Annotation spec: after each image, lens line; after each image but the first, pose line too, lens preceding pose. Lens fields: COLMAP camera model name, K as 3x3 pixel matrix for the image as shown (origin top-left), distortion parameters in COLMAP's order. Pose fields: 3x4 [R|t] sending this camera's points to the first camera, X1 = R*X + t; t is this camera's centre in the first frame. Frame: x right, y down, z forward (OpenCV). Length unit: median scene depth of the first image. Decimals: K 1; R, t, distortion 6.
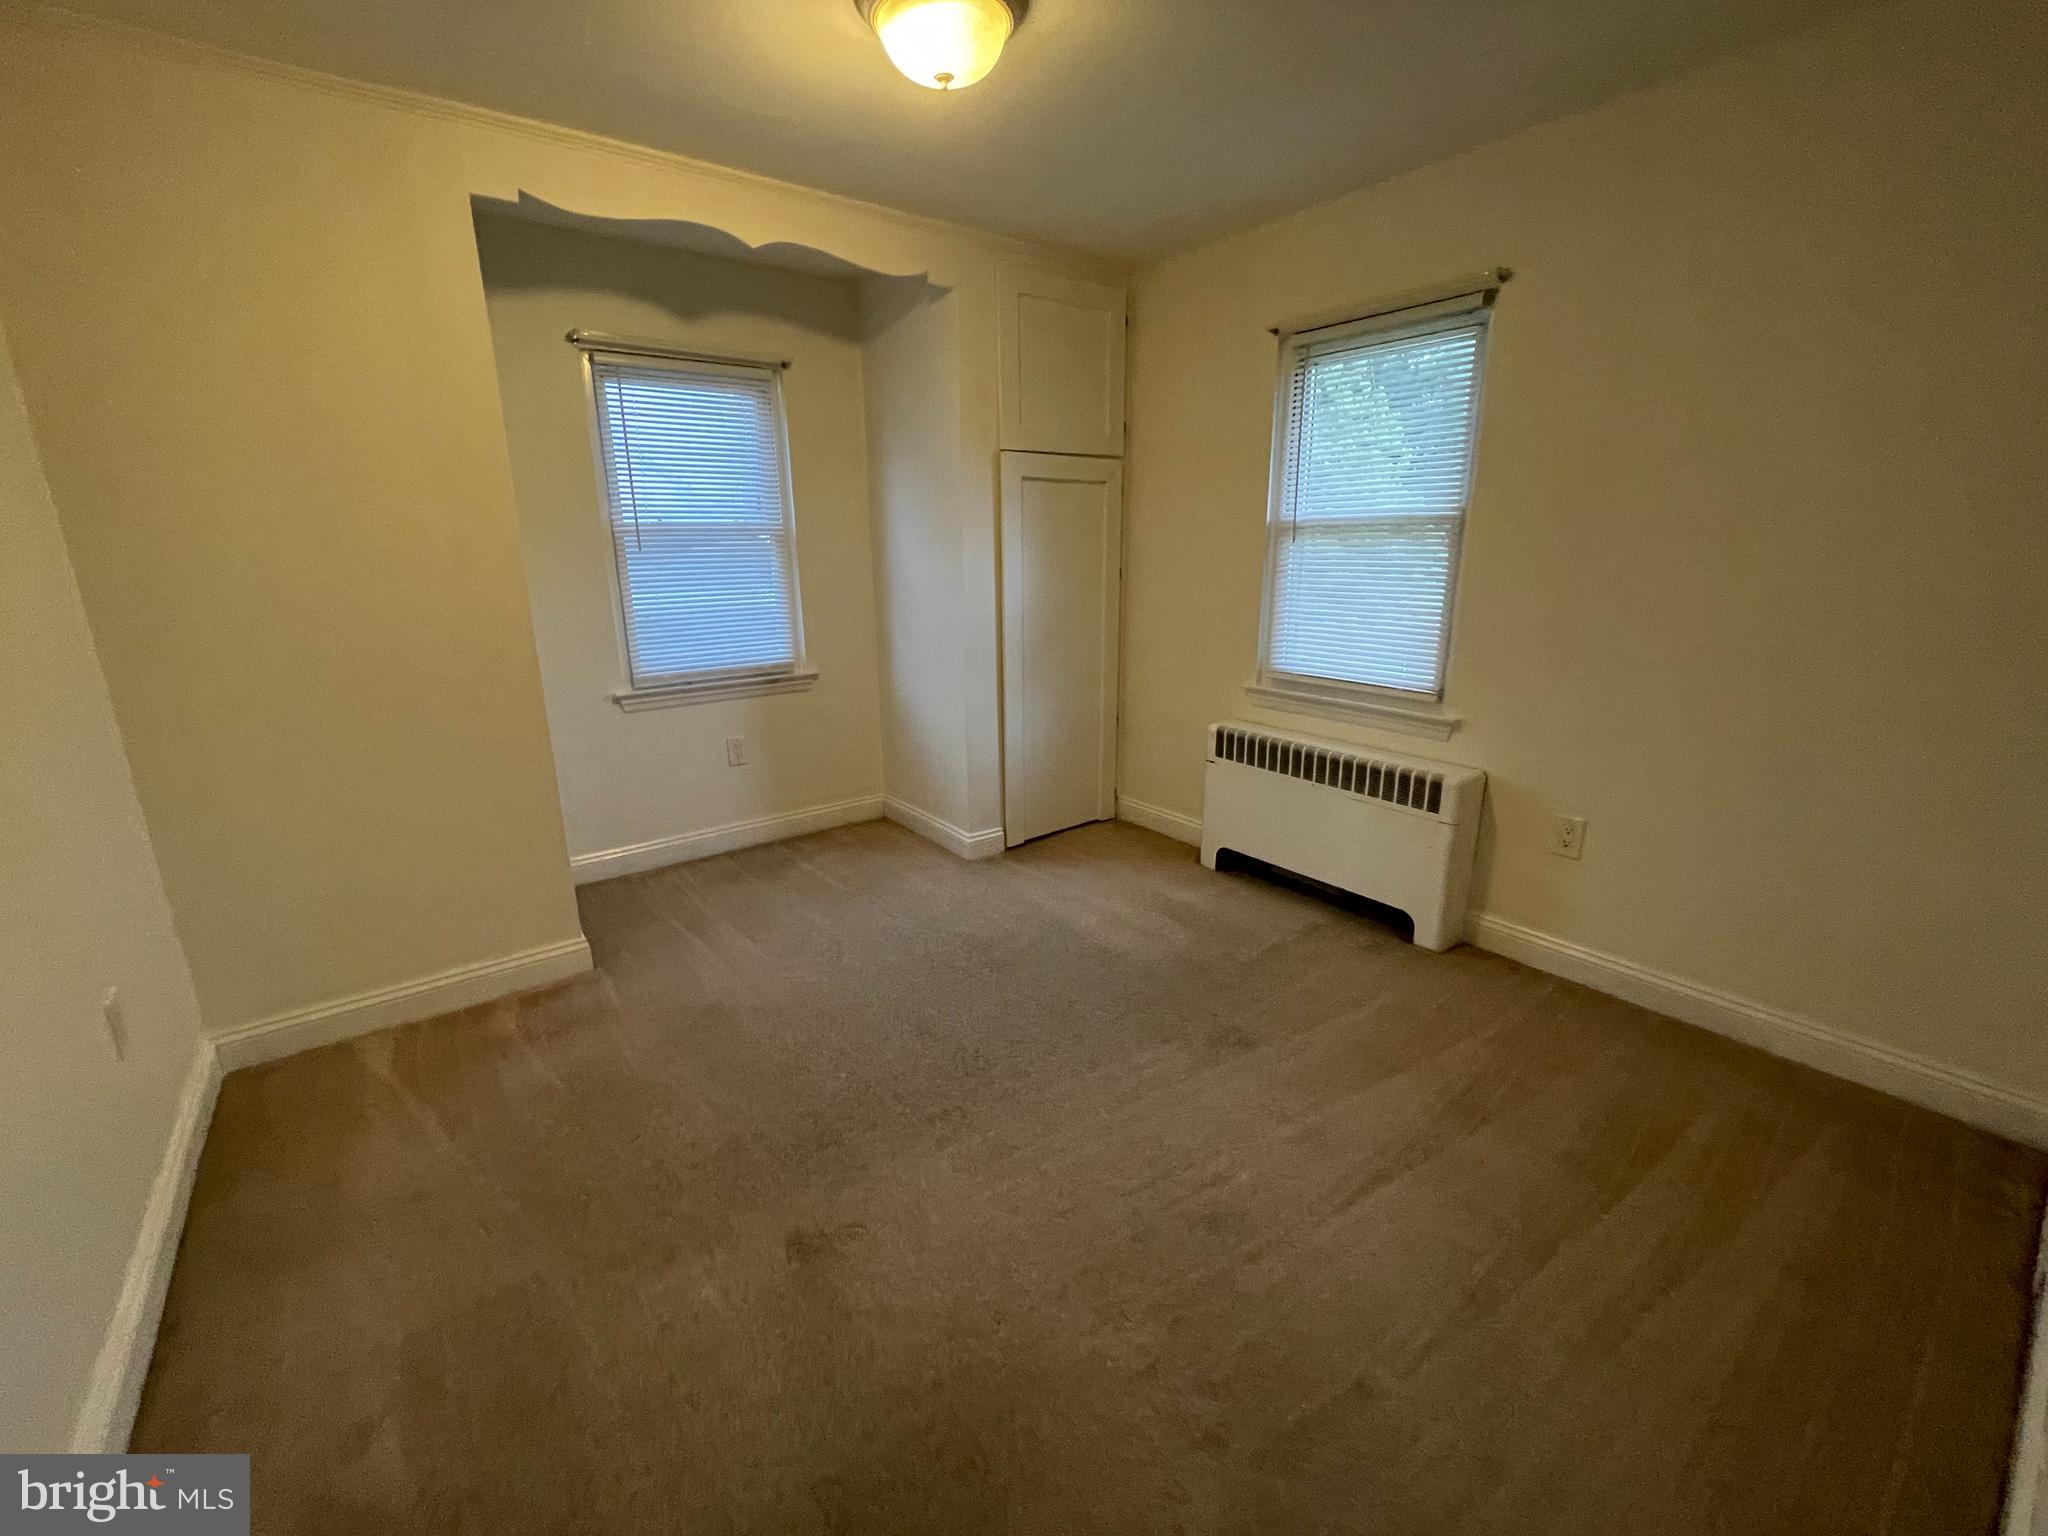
lens RADIAL K [[831.5, 0, 1024.7], [0, 831.5, 763.1], [0, 0, 1]] dist [-0.003873, -0.001433]
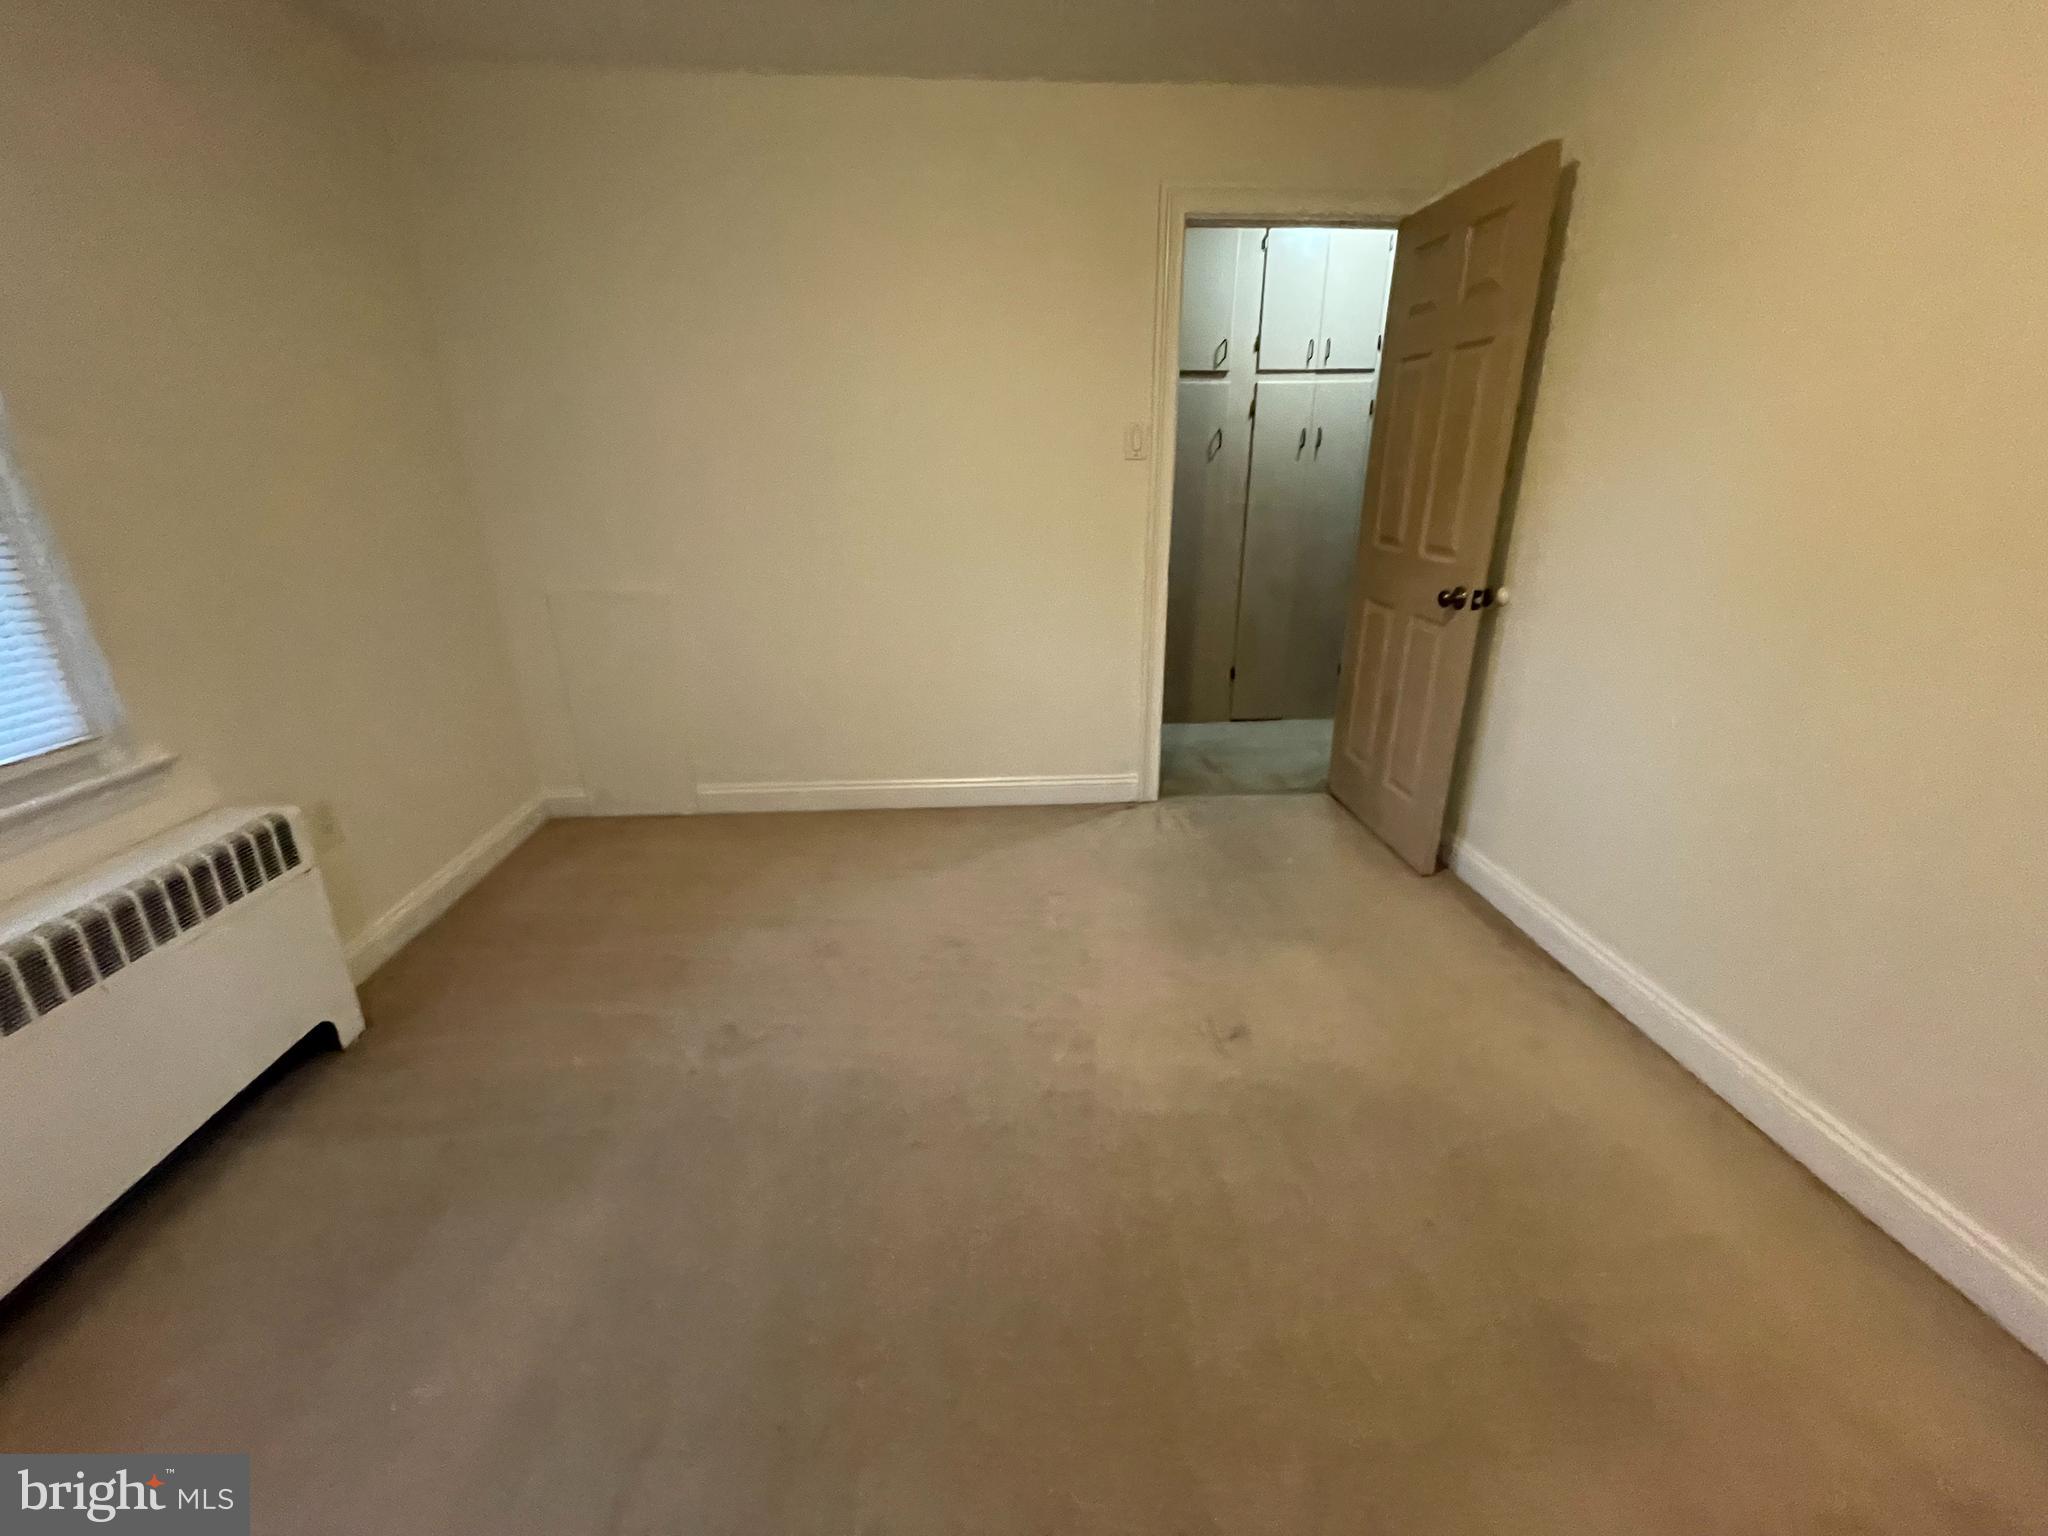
lens RADIAL K [[831.5, 0, 1022.2], [0, 831.5, 768.4], [0, 0, 1]] dist [-0.003873, -0.001433]
pose [[-0.828310, -0.150561, 0.539661, -0.367962], [0.179891, 0.840747, 0.510670, -0.247944], [-0.530606, 0.520073, -0.669314, 1.066452]]
